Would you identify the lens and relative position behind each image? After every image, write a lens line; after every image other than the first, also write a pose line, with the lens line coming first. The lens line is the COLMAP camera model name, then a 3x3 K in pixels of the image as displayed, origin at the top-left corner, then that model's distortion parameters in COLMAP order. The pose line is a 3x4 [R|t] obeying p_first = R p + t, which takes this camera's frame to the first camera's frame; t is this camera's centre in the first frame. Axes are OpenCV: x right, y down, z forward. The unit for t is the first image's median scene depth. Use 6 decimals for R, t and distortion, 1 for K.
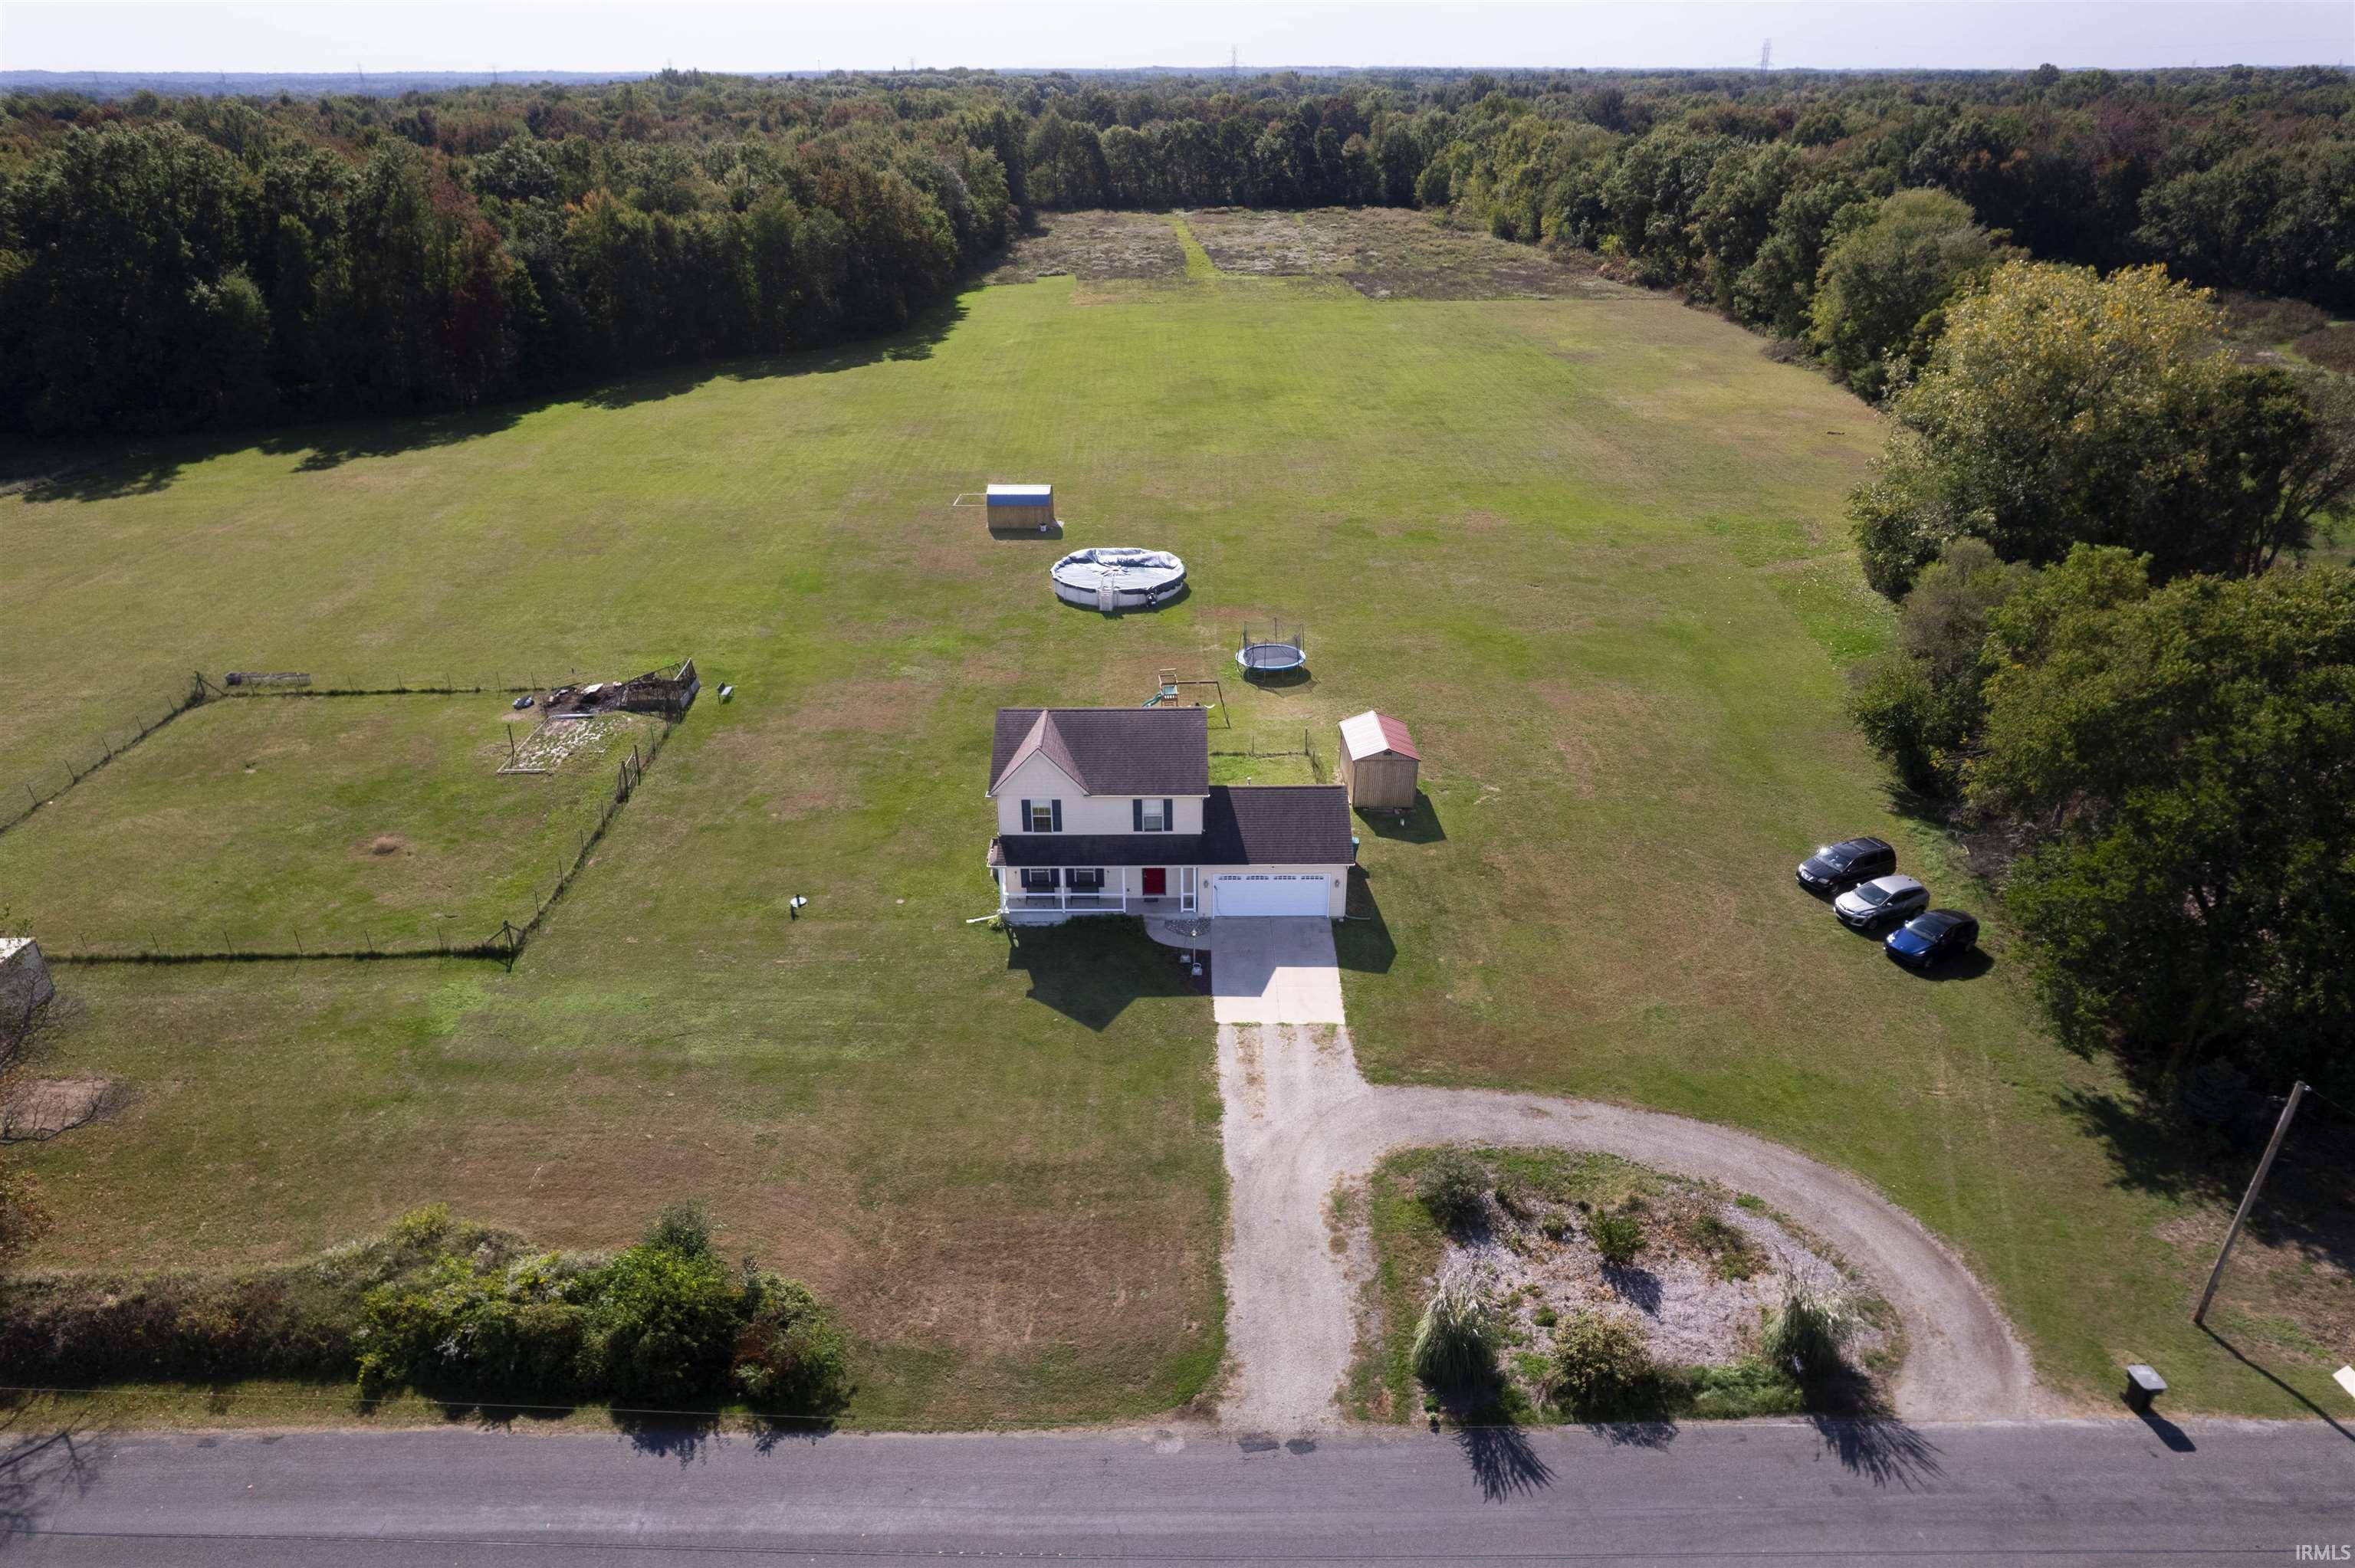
lens RADIAL K [[1636.3, 0, 1177.5], [0, 1636.3, 784.0], [0, 0, 1]] dist [-0.047841, 0.001881]
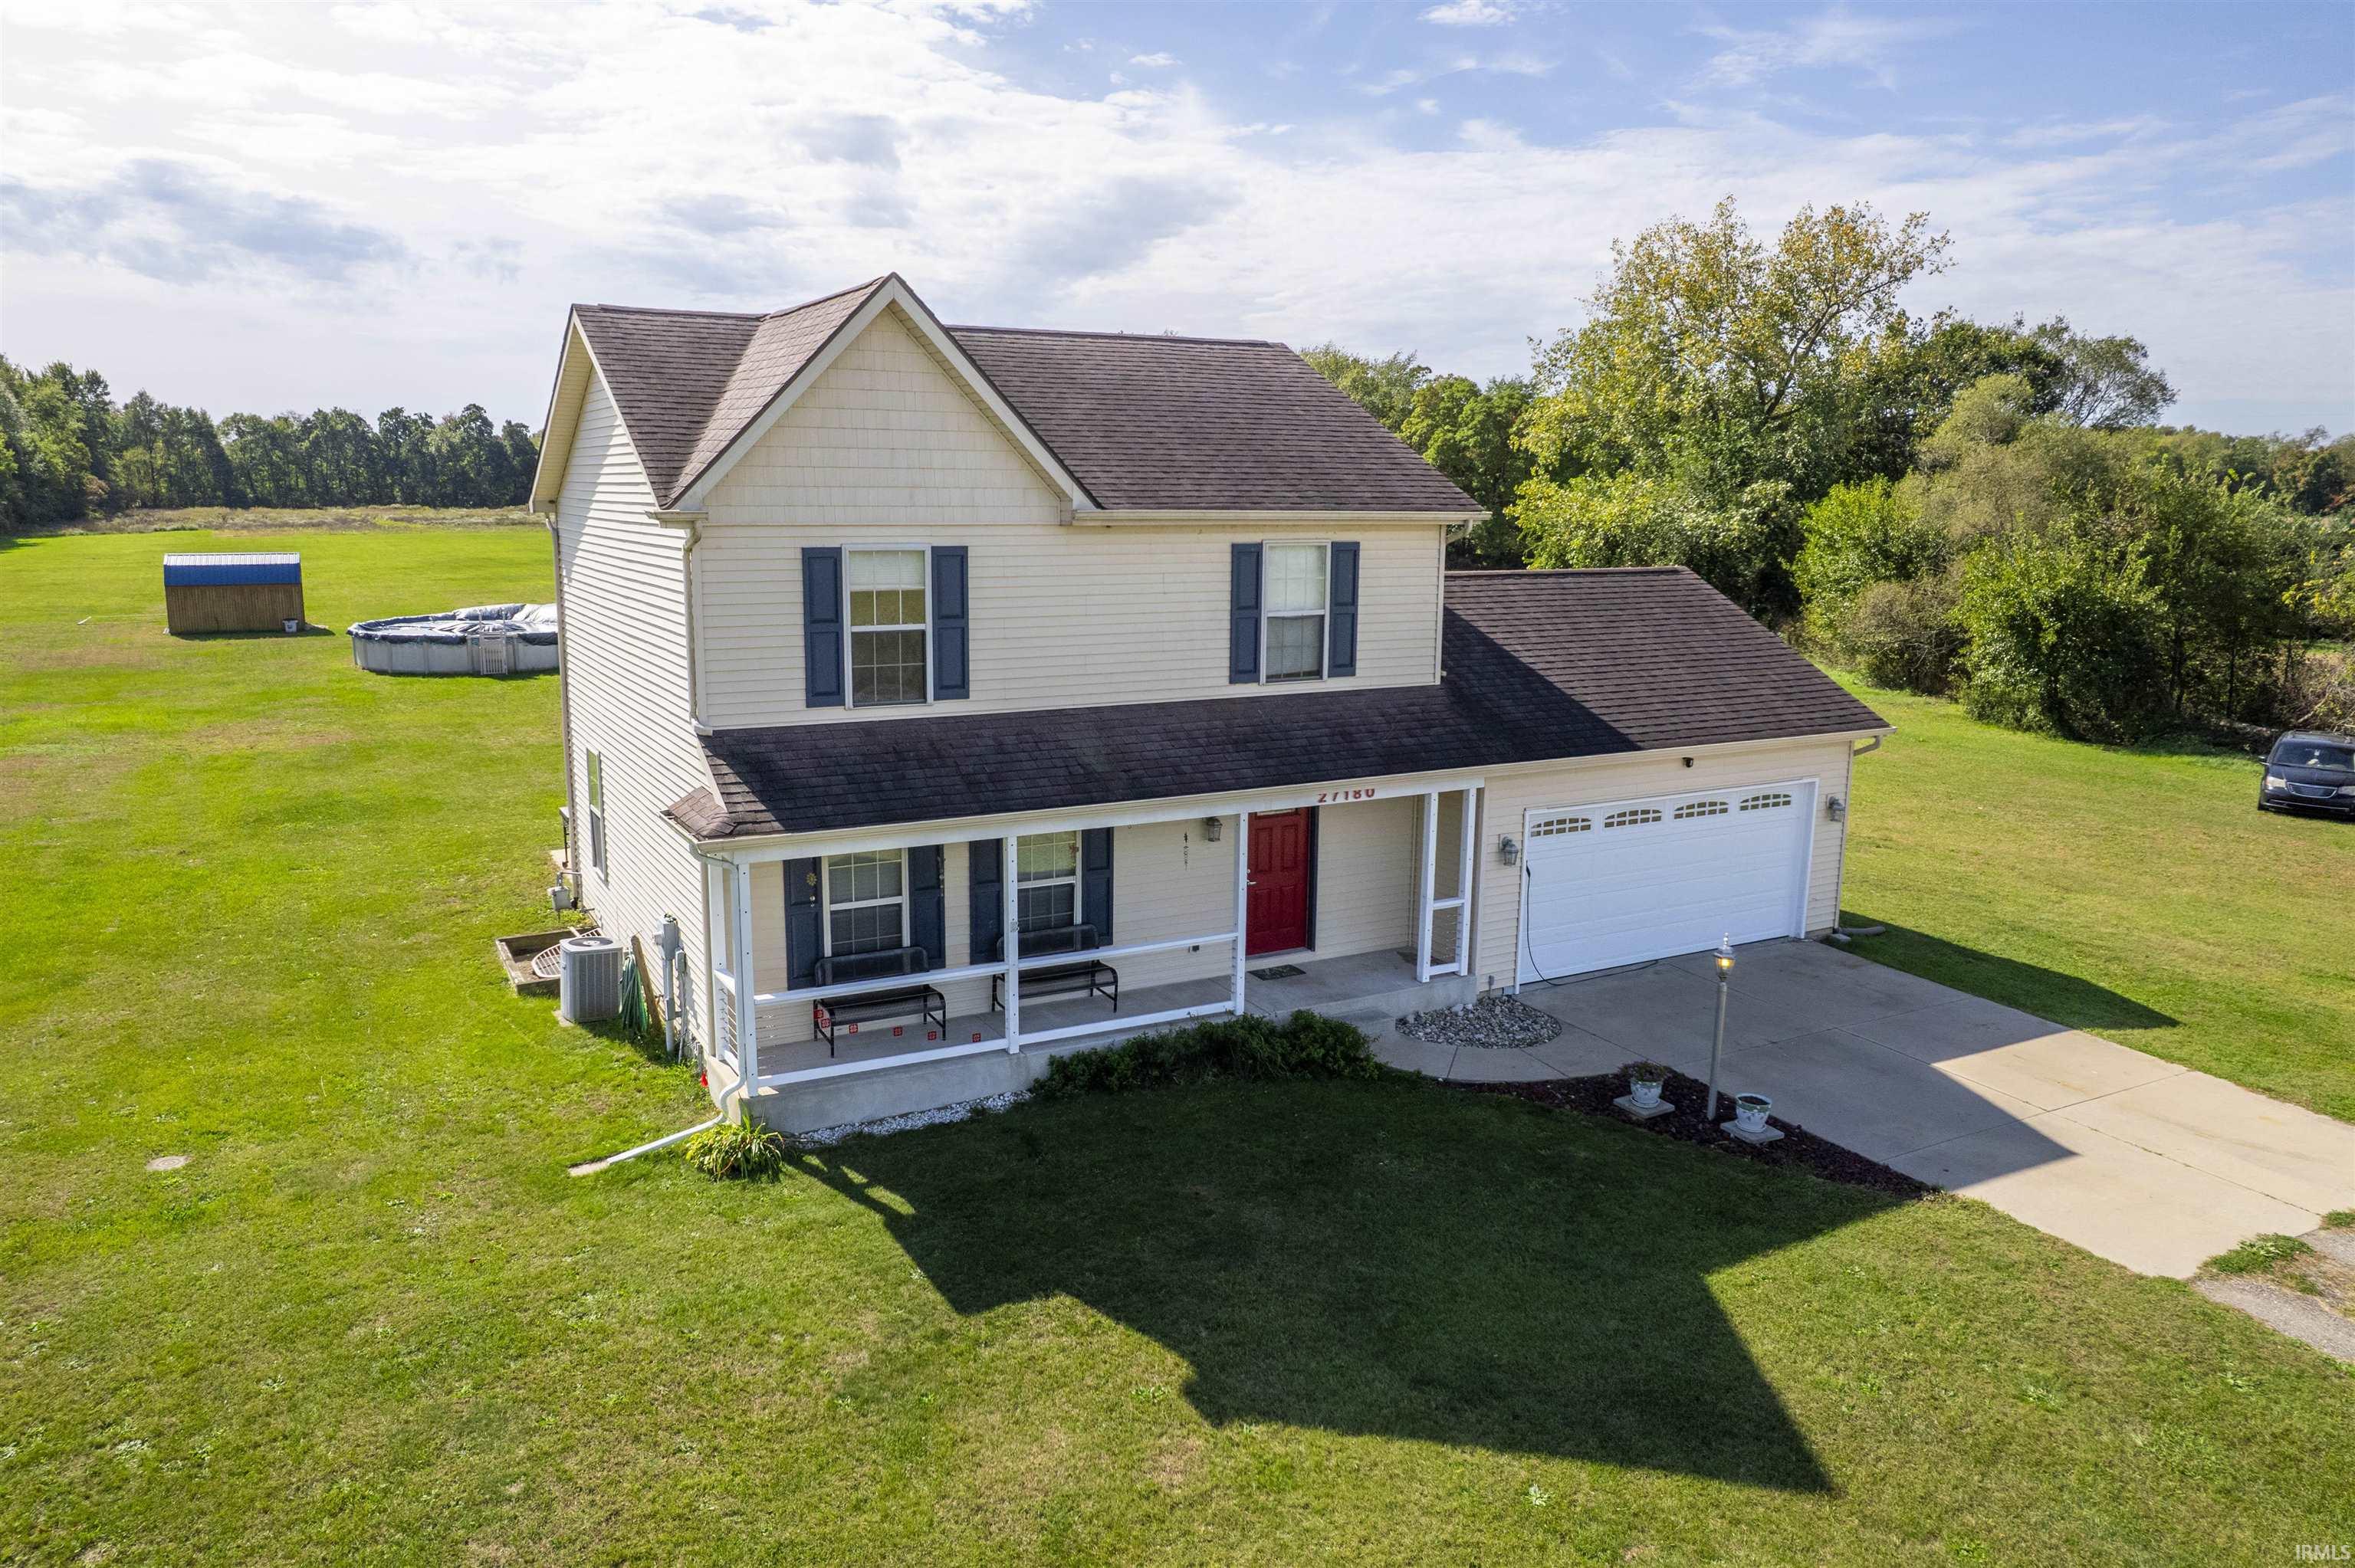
lens RADIAL K [[1636.3, 0, 1177.5], [0, 1636.3, 784.0], [0, 0, 1]] dist [-0.047841, 0.001881]
pose [[0.869659, -0.071921, 0.488386, -0.158447], [0.195131, 0.958842, -0.206265, 0.094005], [-0.453450, 0.274680, 0.847900, 0.783272]]
